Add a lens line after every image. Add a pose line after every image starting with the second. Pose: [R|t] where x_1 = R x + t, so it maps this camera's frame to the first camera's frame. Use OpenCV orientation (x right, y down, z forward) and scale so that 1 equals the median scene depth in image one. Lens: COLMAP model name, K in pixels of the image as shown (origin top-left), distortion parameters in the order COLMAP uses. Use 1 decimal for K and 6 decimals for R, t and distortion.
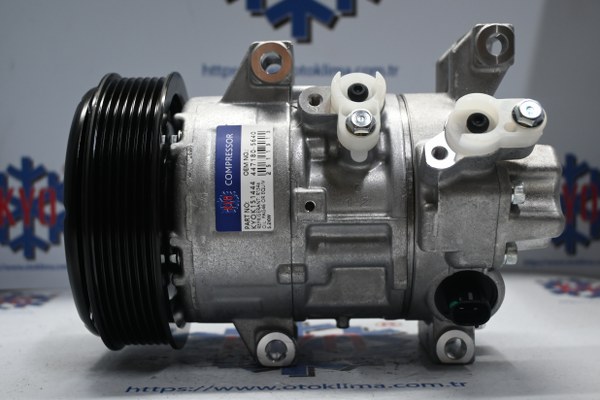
lens RADIAL K [[866.1, 0, 303.1], [0, 866.1, 193.8], [0, 0, 1]] dist [0.015109, 0.000000]
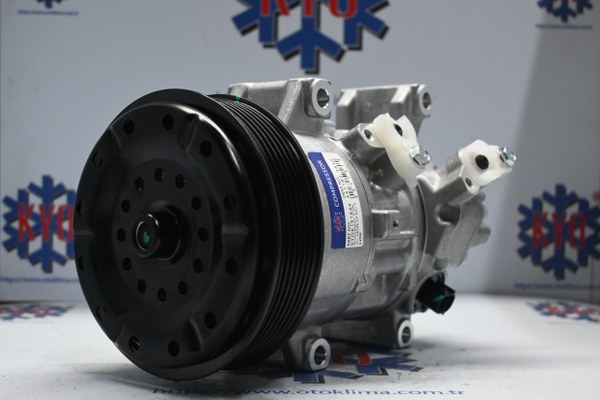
lens RADIAL K [[866.1, 0, 297.6], [0, 866.1, 200.6], [0, 0, 1]] dist [0.015109, 0.000000]
pose [[0.999719, 0.022723, 0.006713, -0.021134], [-0.022603, 0.999592, -0.017475, -0.000108], [-0.007107, 0.017318, 0.999825, -0.061574]]
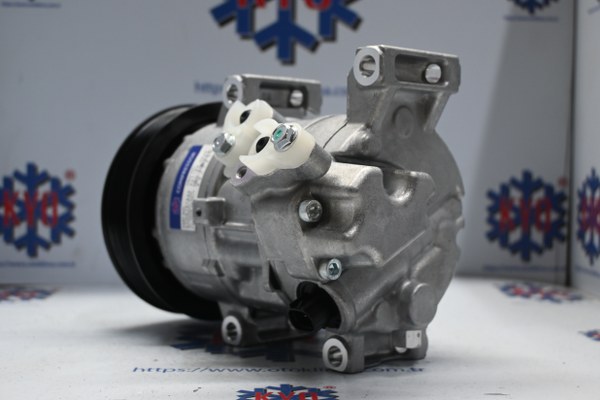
lens RADIAL K [[866.1, 0, 297.1], [0, 866.1, 199.3], [0, 0, 1]] dist [0.015109, 0.000000]
pose [[0.999571, 0.019644, 0.021722, -0.008289], [-0.019704, 0.999803, 0.002557, -0.006388], [-0.021667, -0.002984, 0.999761, -0.101802]]
